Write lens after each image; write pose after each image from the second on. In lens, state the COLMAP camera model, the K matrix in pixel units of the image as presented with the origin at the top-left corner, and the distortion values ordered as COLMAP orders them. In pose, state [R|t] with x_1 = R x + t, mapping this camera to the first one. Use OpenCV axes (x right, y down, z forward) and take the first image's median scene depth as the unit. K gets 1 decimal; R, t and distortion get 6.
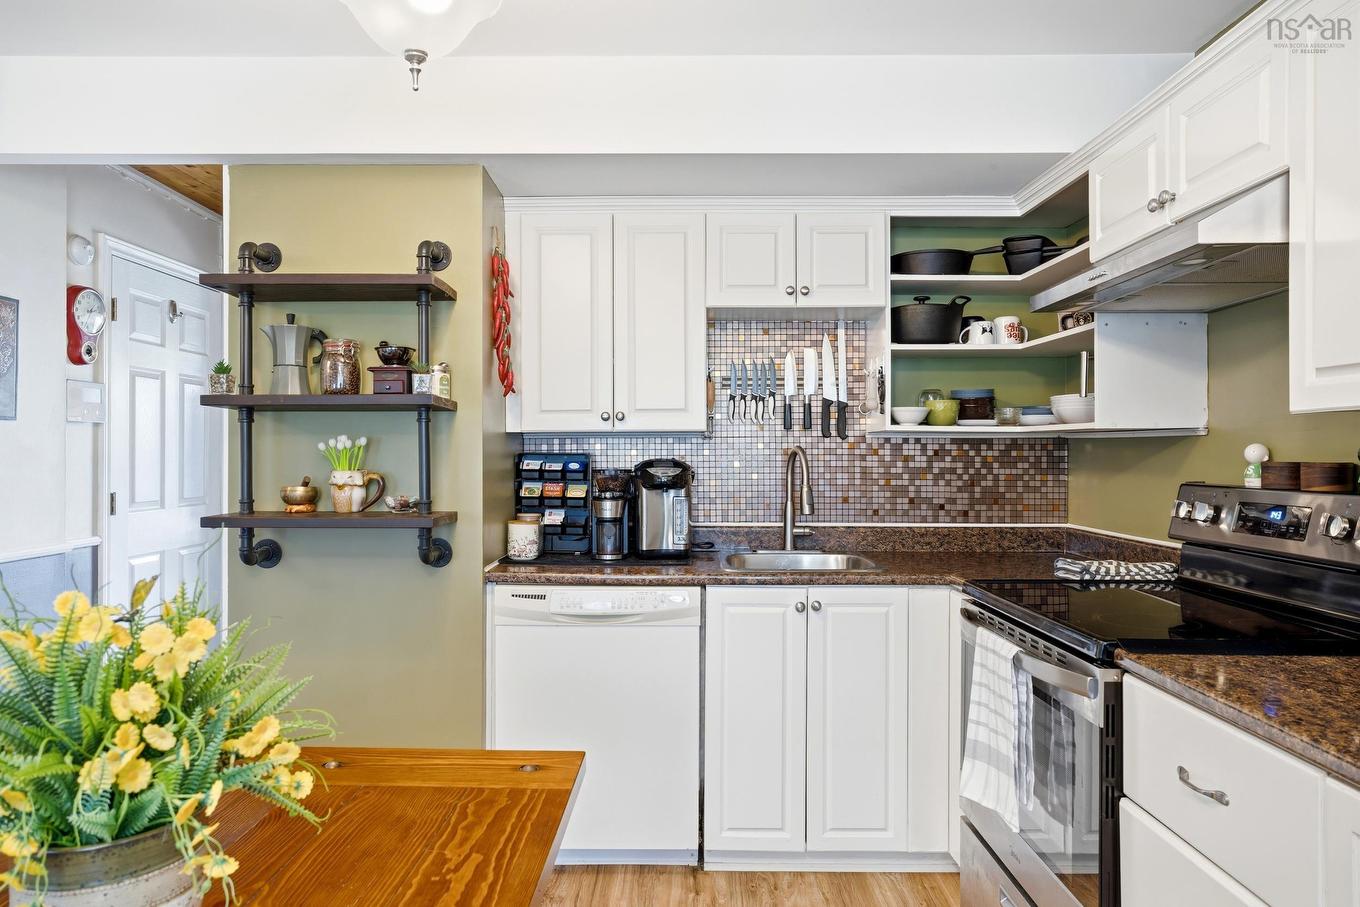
lens RADIAL K [[842.9, 0, 674.8], [0, 842.9, 453.8], [0, 0, 1]] dist [-0.008567, 0.001551]
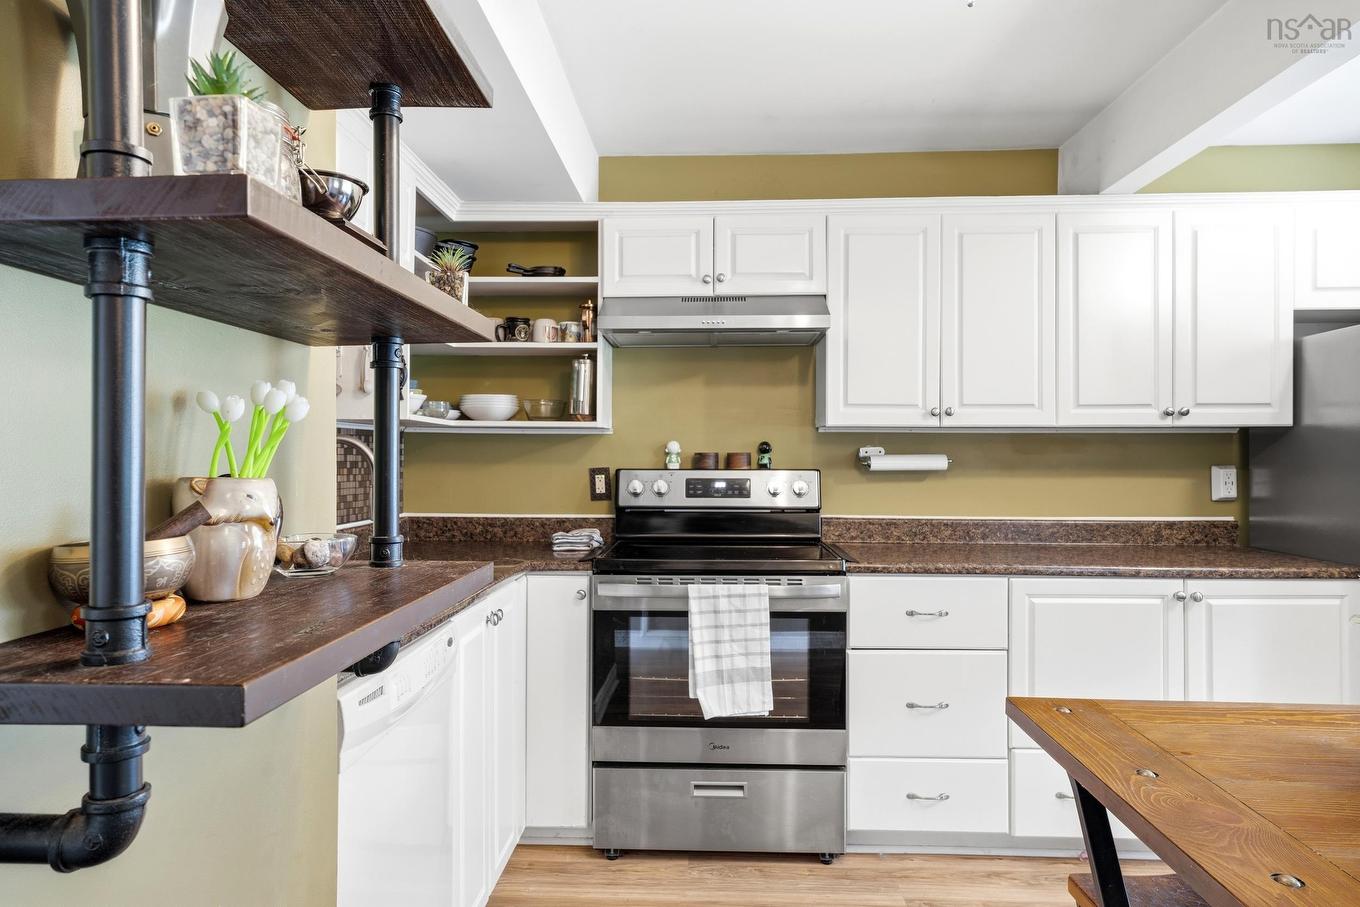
lens RADIAL K [[842.9, 0, 674.8], [0, 842.9, 453.8], [0, 0, 1]] dist [-0.008567, 0.001551]
pose [[0.037247, -0.001682, 0.999305, -0.682162], [-0.002764, 0.999995, 0.001786, 0.007182], [-0.999302, -0.002829, 0.037242, 0.745637]]
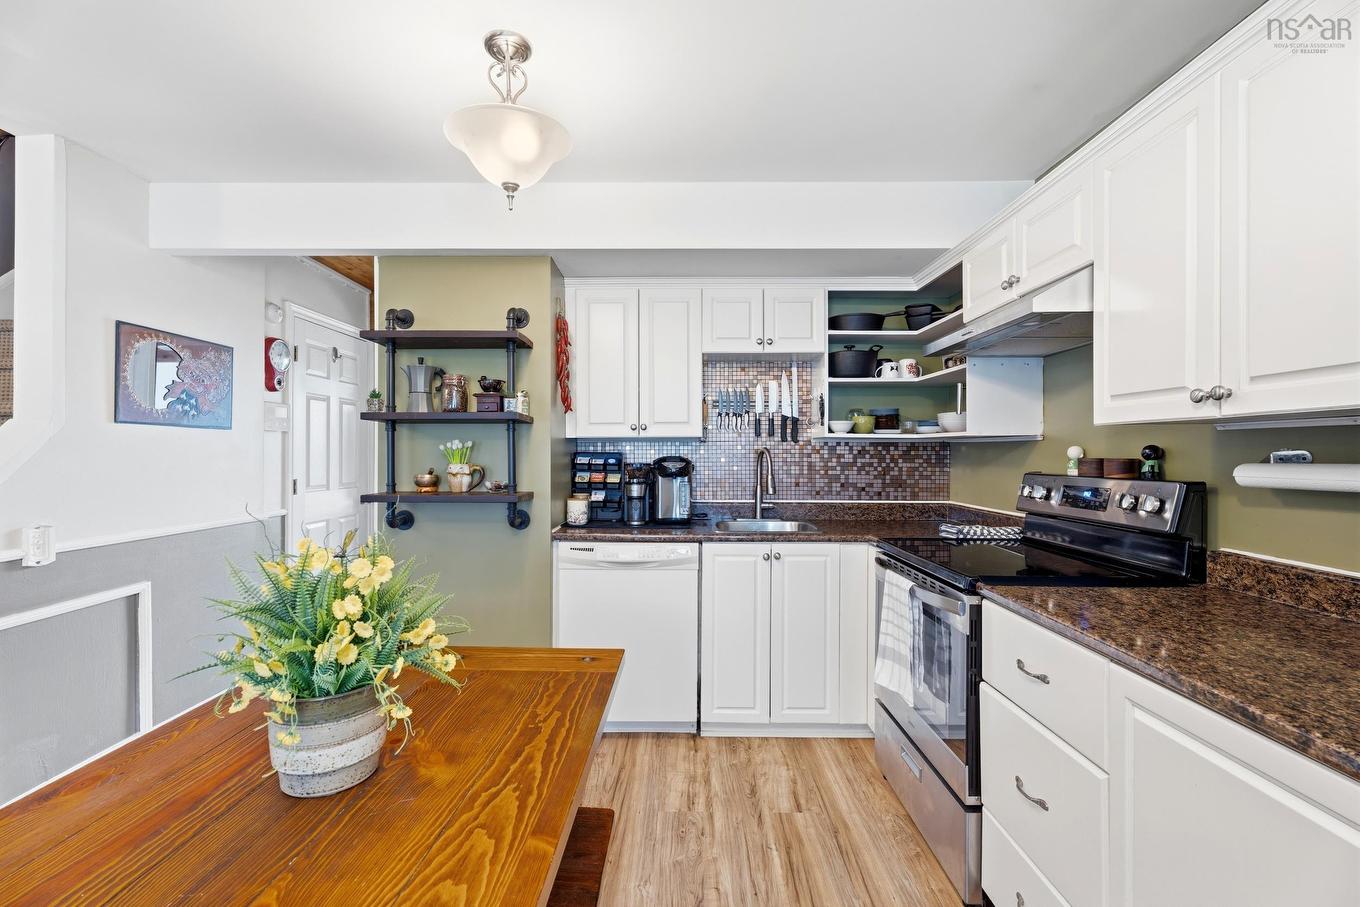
lens RADIAL K [[595.4, 0, 675.8], [0, 595.4, 454.8], [0, 0, 1]] dist [-0.002330, -0.000050]
pose [[0.999998, 0.000703, -0.001875, -0.007299], [-0.000699, 0.999997, 0.002217, 0.001490], [0.001876, -0.002216, 0.999996, -0.039432]]
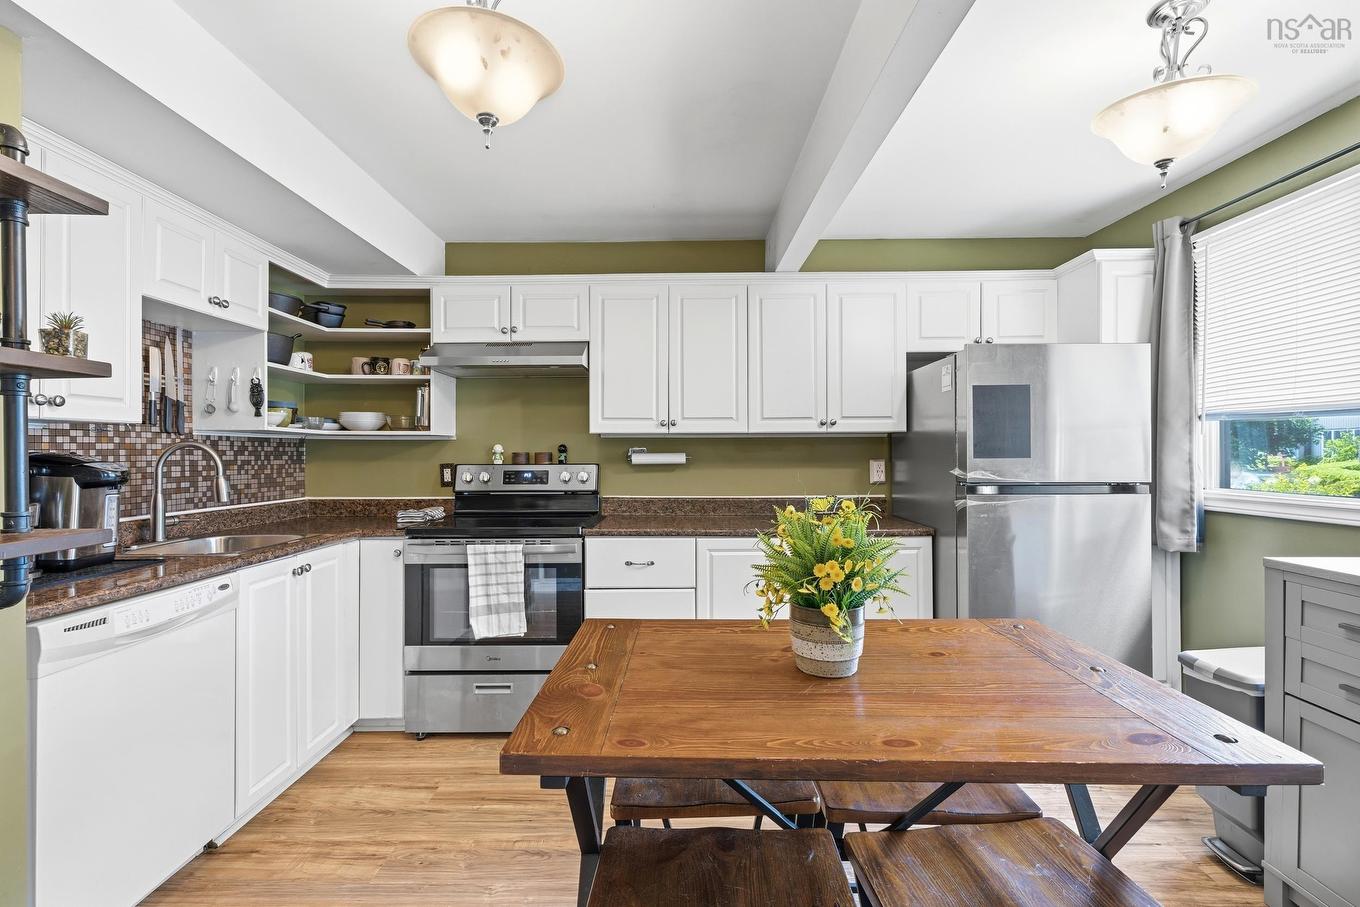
lens RADIAL K [[606.0, 0, 680.0], [0, 606.0, 453.5], [0, 0, 1]] dist [0.000757, 0.000460]
pose [[-0.003860, -0.002042, 0.999990, -0.707719], [0.003335, 0.999992, 0.002054, 0.008177], [-0.999987, 0.003343, -0.003854, 0.421454]]
